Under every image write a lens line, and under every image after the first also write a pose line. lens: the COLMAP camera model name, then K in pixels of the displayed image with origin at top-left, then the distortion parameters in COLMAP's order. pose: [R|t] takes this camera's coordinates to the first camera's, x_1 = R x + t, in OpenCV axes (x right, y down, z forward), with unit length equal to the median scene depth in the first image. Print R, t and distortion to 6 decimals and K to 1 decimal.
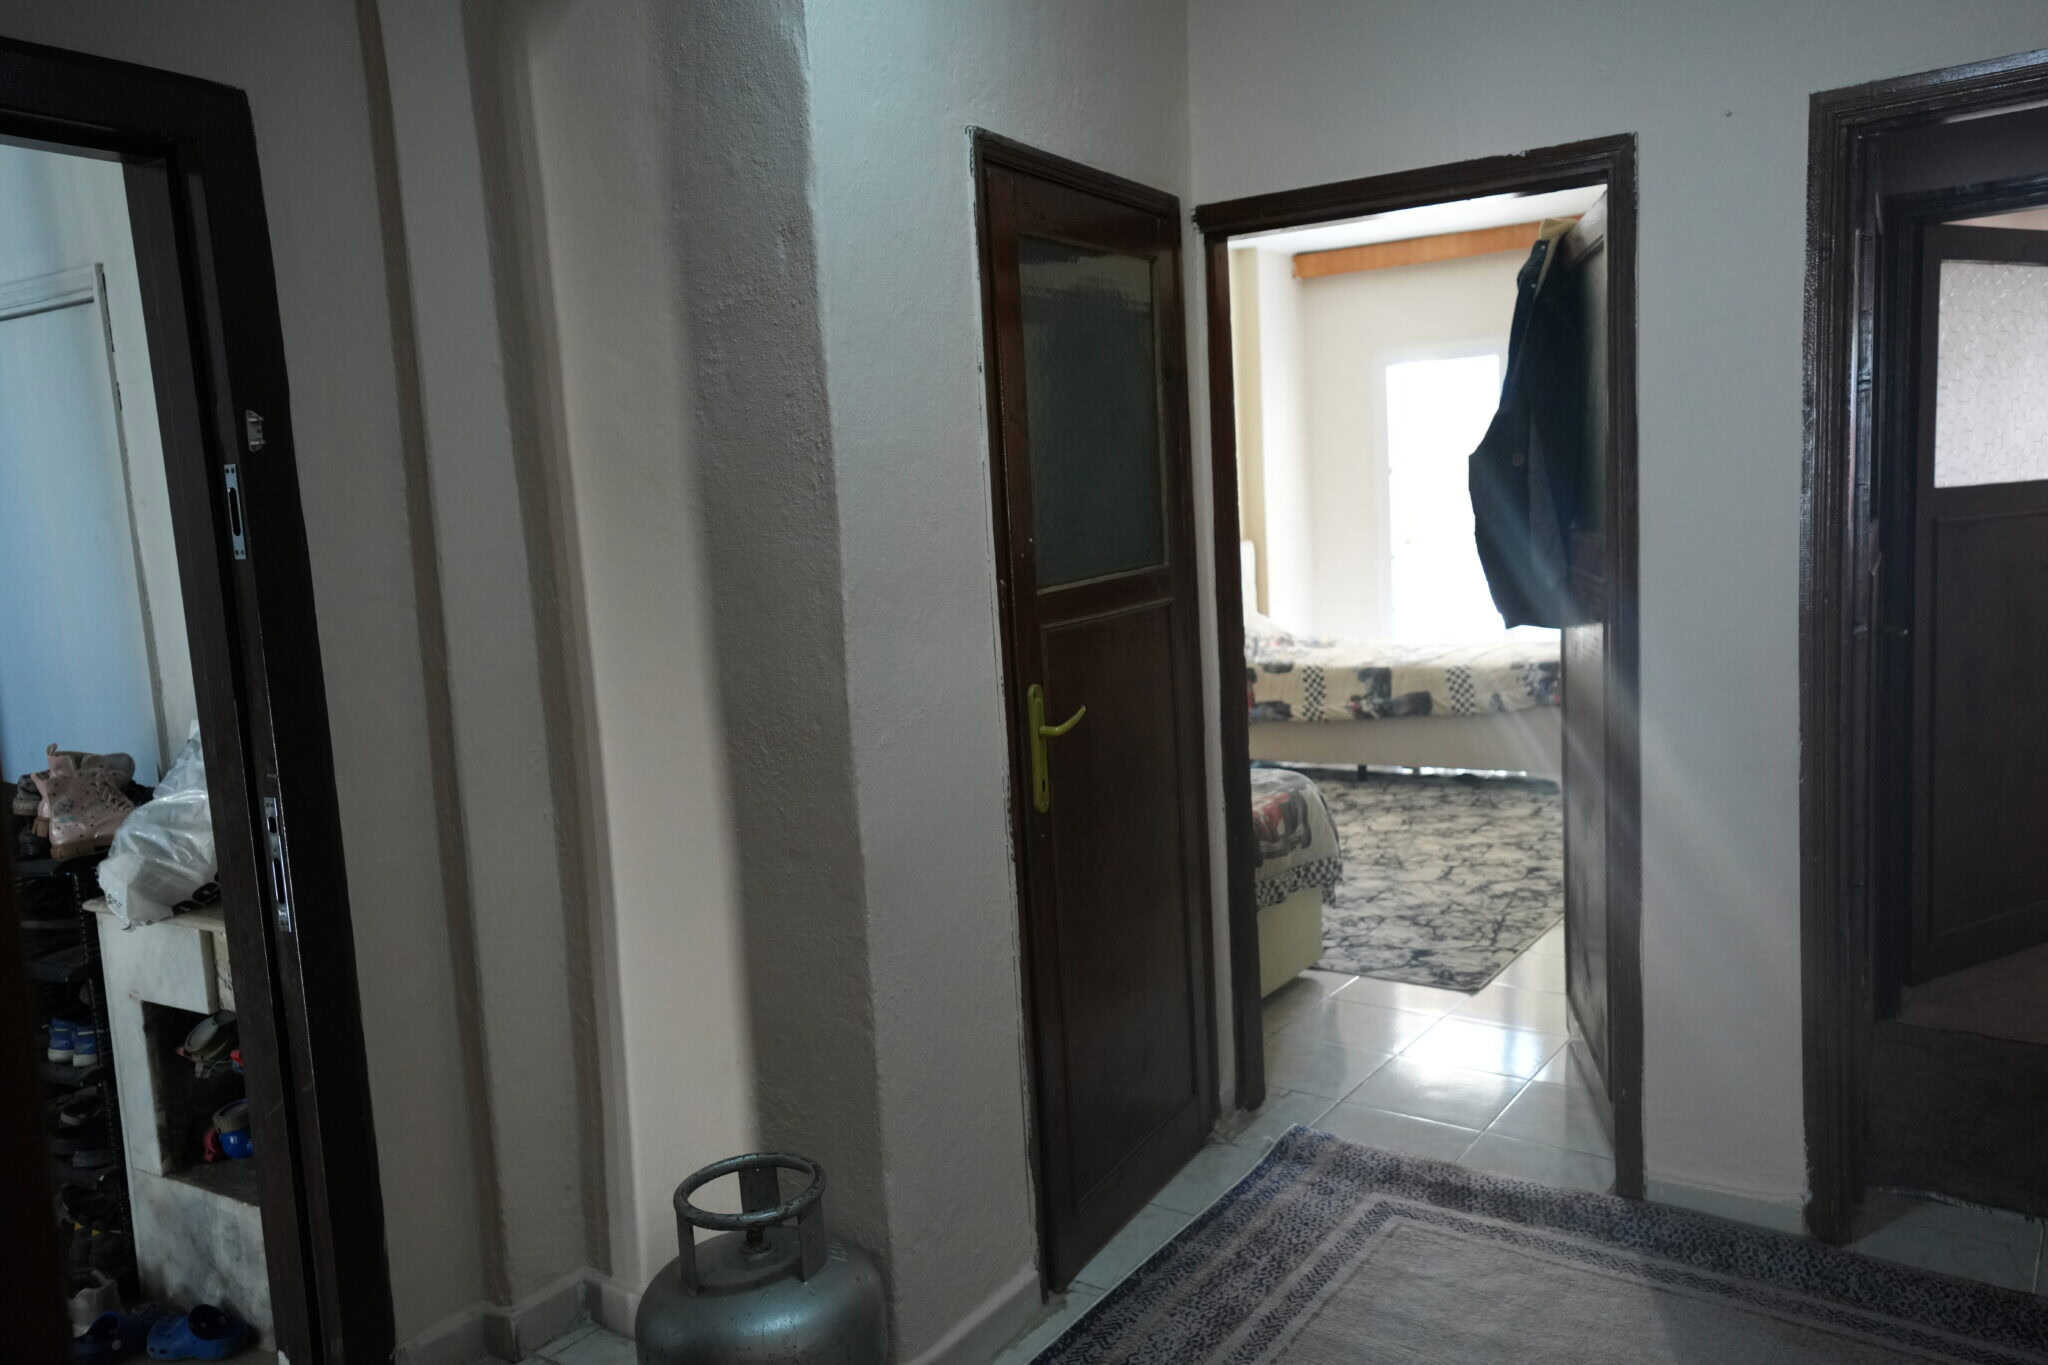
lens RADIAL K [[1605.0, 0, 1013.1], [0, 1605.0, 685.0], [0, 0, 1]] dist [-0.001625, 0.064660]
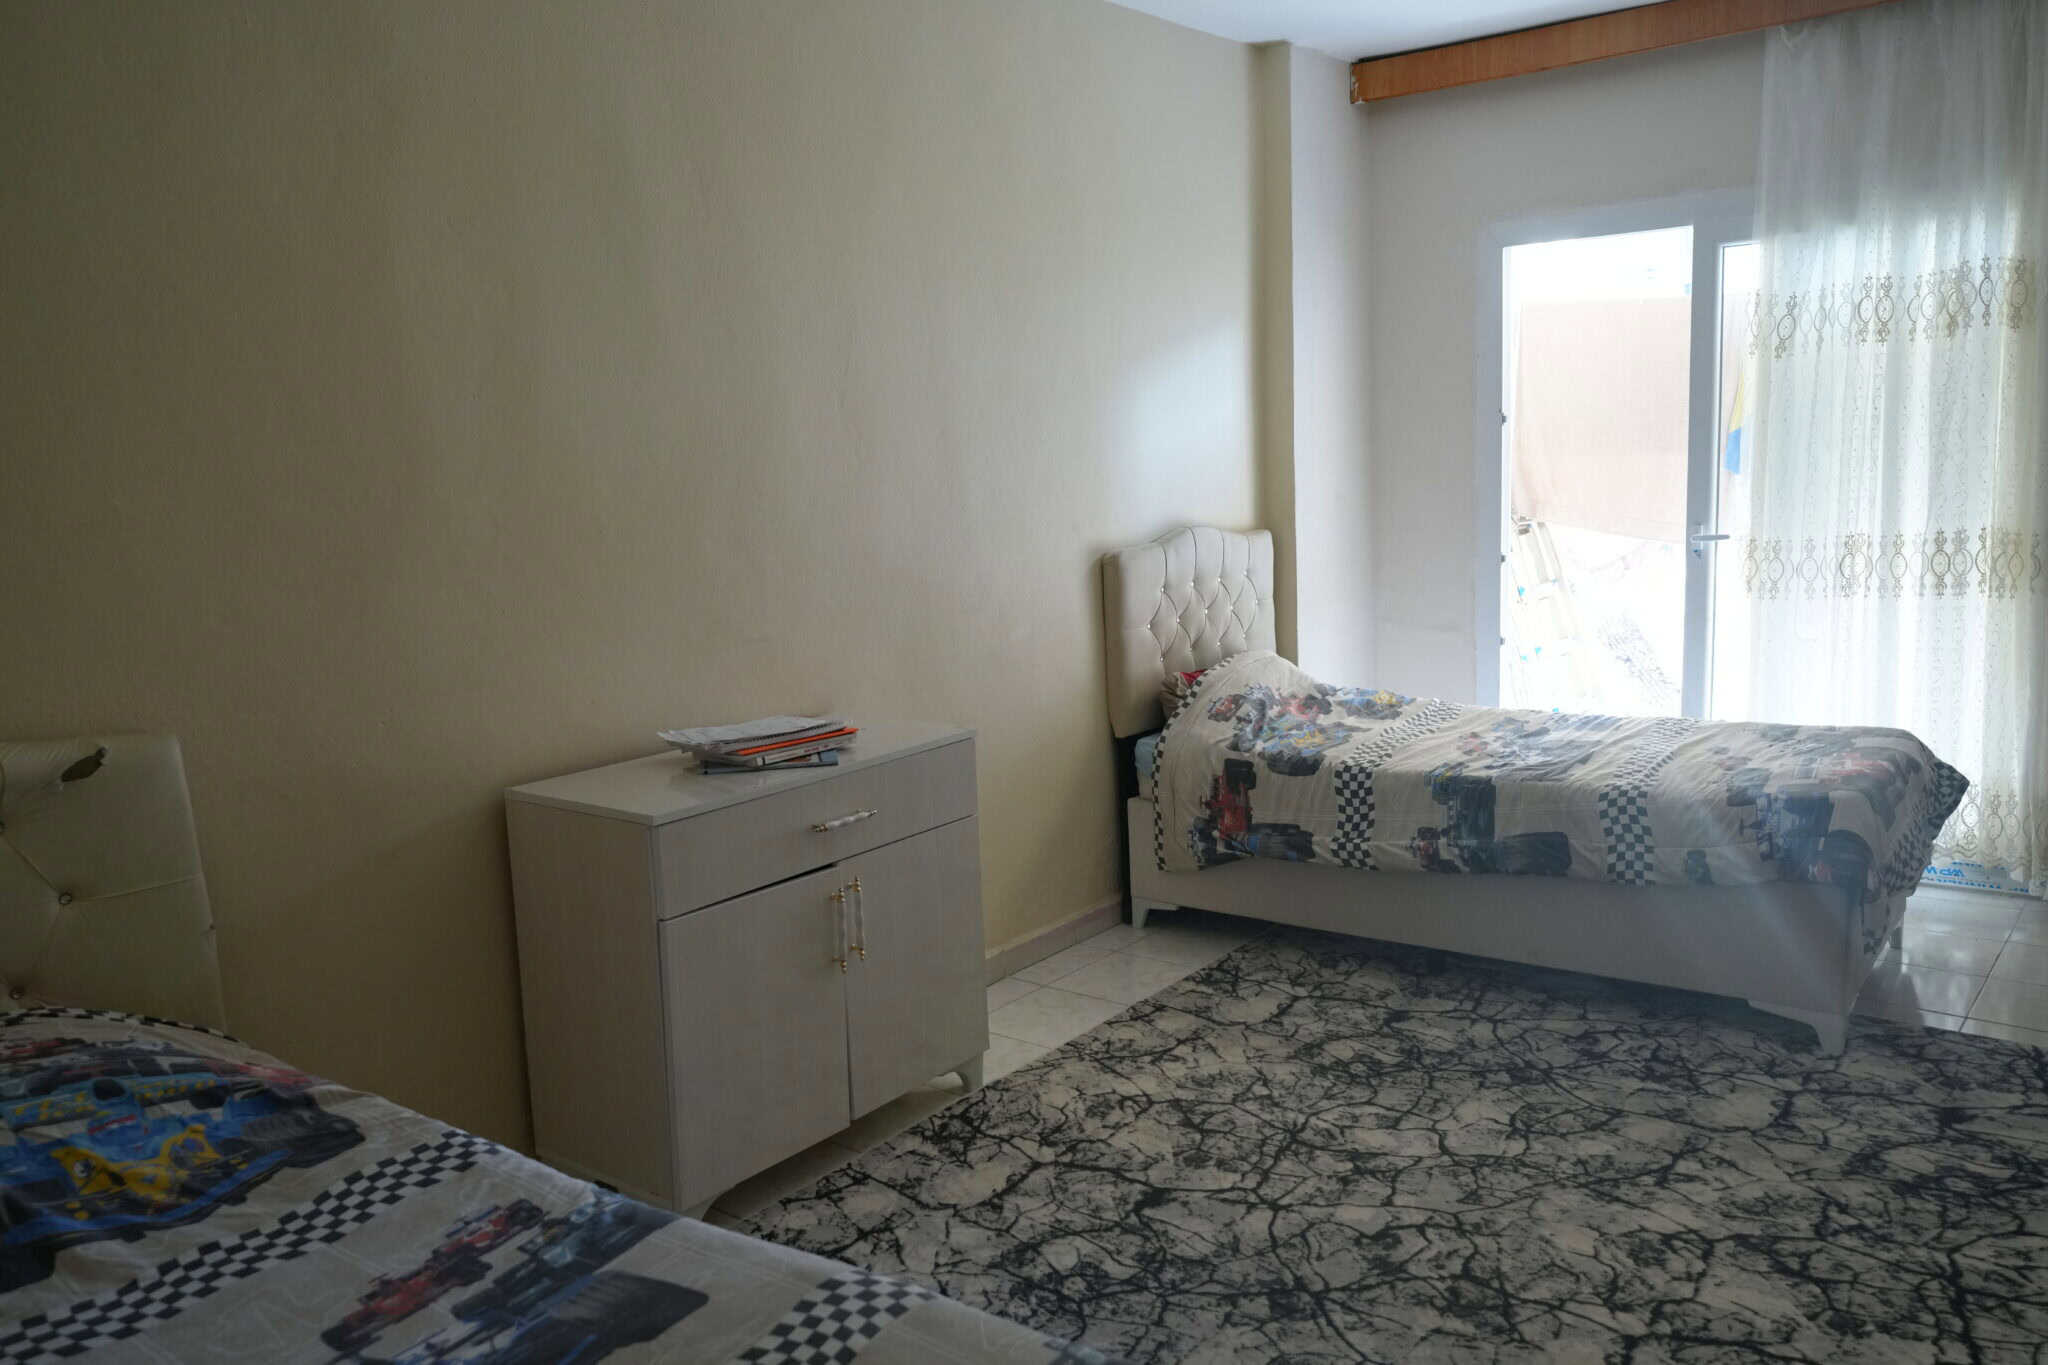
lens RADIAL K [[1605.0, 0, 1036.3], [0, 1605.0, 683.9], [0, 0, 1]] dist [-0.001625, 0.064660]
pose [[0.998893, 0.022706, -0.041192, 0.100848], [-0.021434, 0.999288, 0.031057, -0.057308], [0.041868, -0.030140, 0.998668, 0.446232]]
